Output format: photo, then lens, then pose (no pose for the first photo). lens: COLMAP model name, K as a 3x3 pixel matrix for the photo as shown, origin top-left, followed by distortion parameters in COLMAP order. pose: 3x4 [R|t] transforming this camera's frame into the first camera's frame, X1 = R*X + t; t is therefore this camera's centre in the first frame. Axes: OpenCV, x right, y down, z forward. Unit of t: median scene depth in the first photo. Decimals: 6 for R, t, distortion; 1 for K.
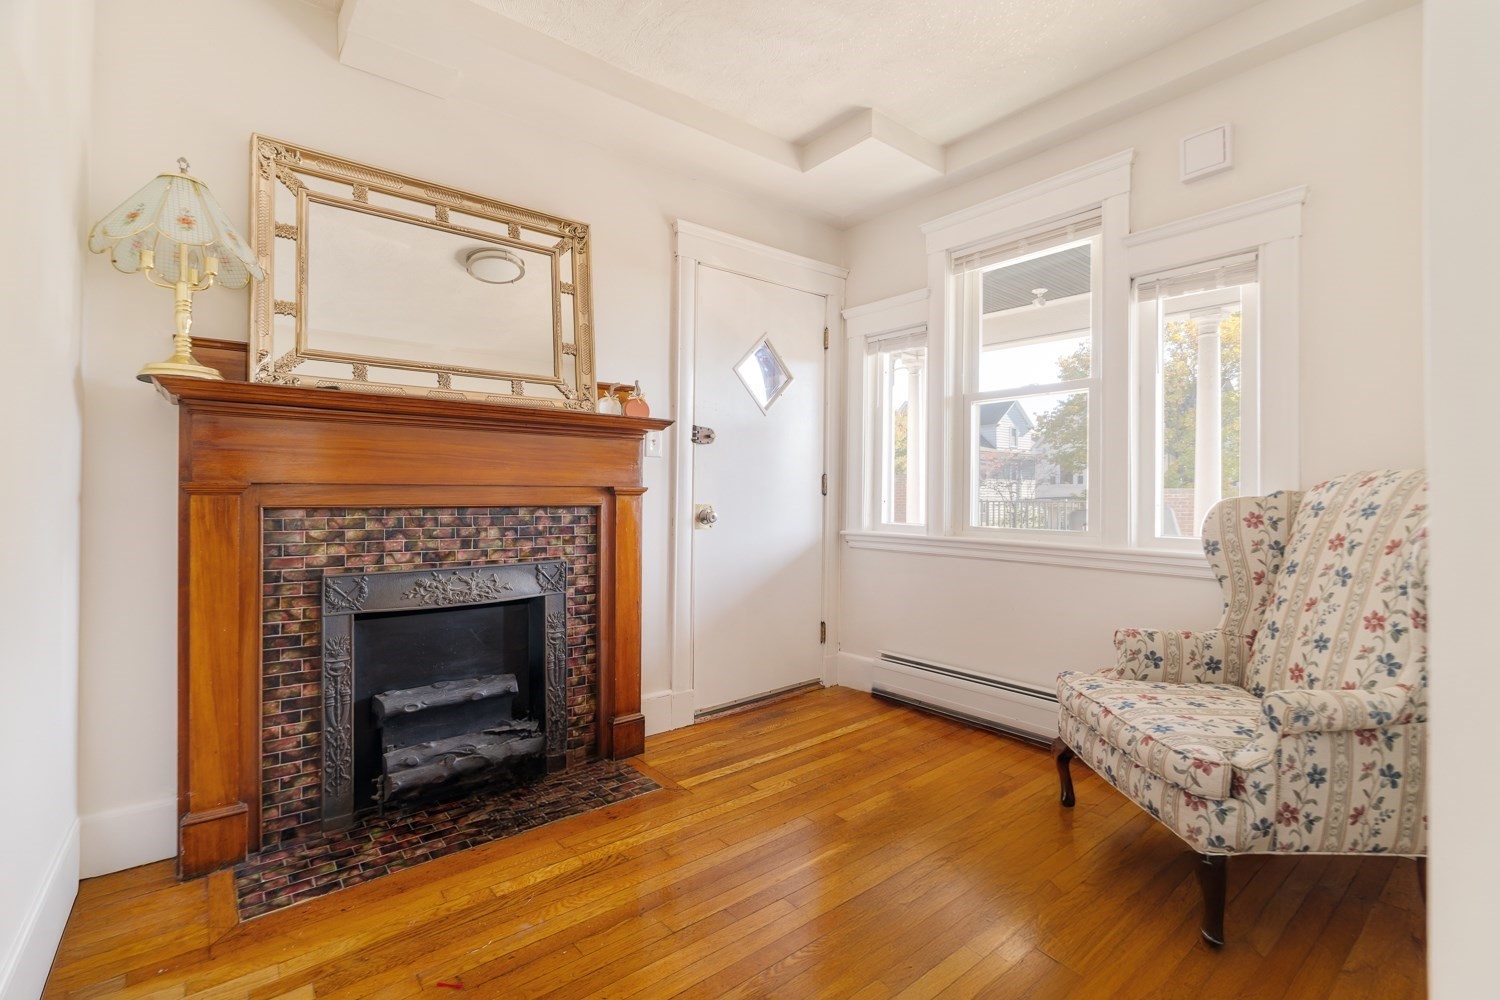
lens RADIAL K [[684.7, 0, 751.5], [0, 684.7, 495.2], [0, 0, 1]] dist [0.000093, 0.000707]
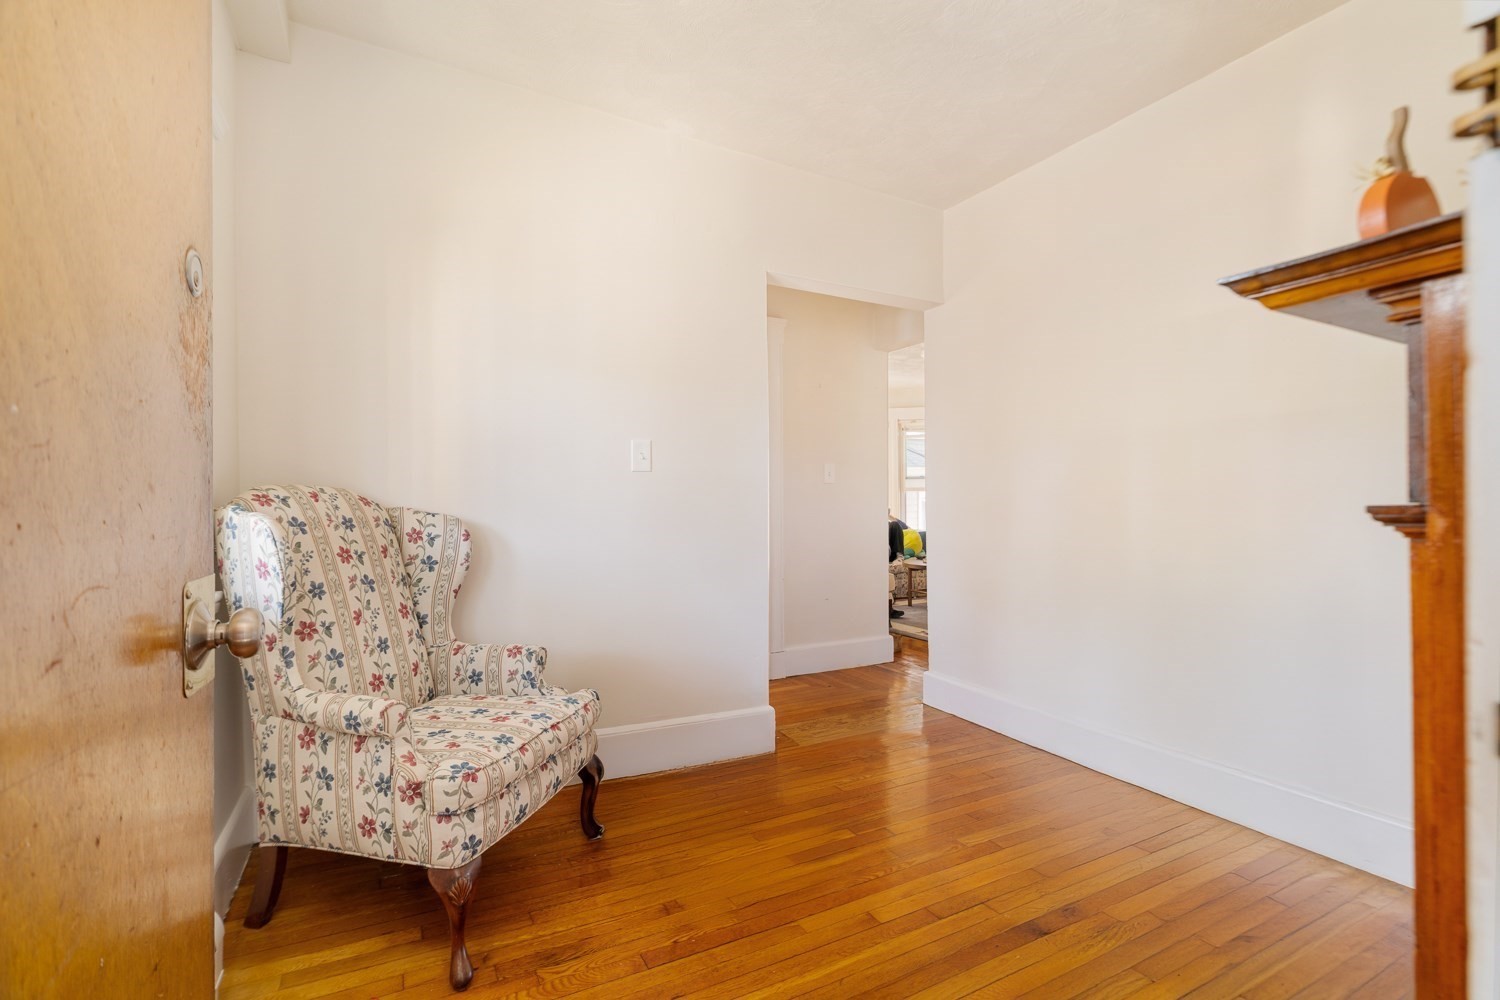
lens RADIAL K [[684.7, 0, 747.5], [0, 684.7, 505.7], [0, 0, 1]] dist [0.000093, 0.000707]
pose [[-0.982220, -0.001510, 0.187726, 0.054663], [-0.001122, 0.999997, 0.002176, -0.009390], [-0.187728, 0.001926, -0.982219, 1.921237]]
